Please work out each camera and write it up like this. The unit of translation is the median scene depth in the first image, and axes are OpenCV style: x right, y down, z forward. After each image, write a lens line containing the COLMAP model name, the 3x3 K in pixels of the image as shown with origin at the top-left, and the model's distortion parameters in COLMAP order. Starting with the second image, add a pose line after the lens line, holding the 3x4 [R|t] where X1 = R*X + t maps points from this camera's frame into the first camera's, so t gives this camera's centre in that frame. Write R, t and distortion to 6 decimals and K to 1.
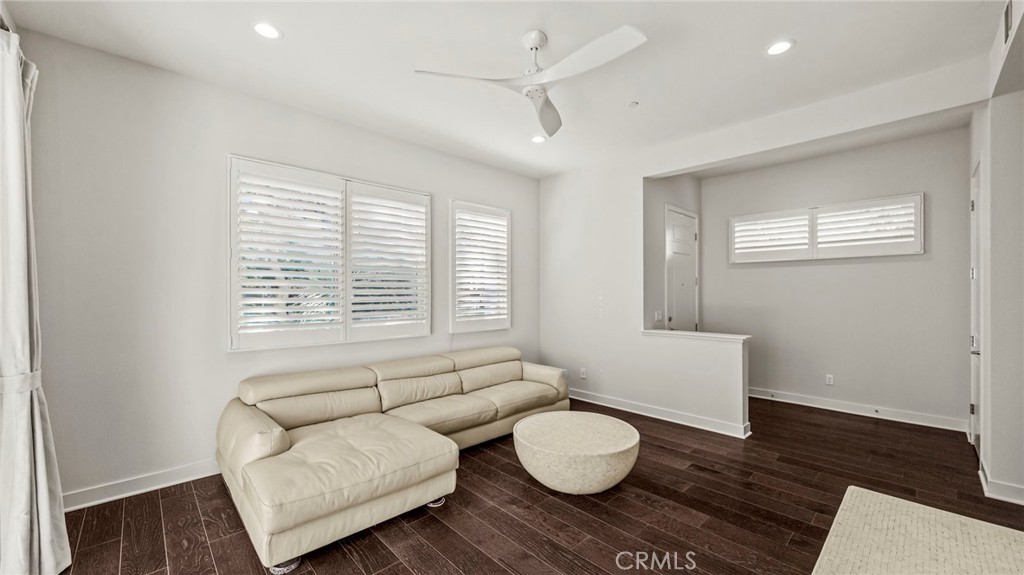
lens RADIAL K [[390.9, 0, 511.1], [0, 390.9, 299.6], [0, 0, 1]] dist [0.020234, 0.000239]
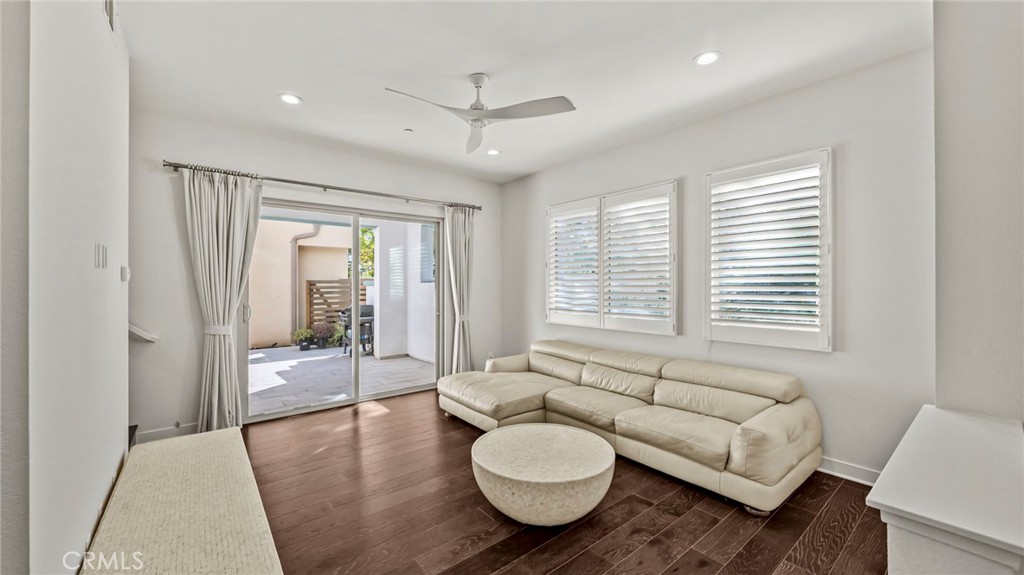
lens RADIAL K [[394.2, 0, 510.1], [0, 394.2, 291.4], [0, 0, 1]] dist [-0.001690, -0.000091]
pose [[-0.090011, 0.007165, -0.995915, 0.852126], [-0.022237, 0.999710, 0.009202, -0.012574], [0.995693, 0.022974, -0.089825, 0.828821]]
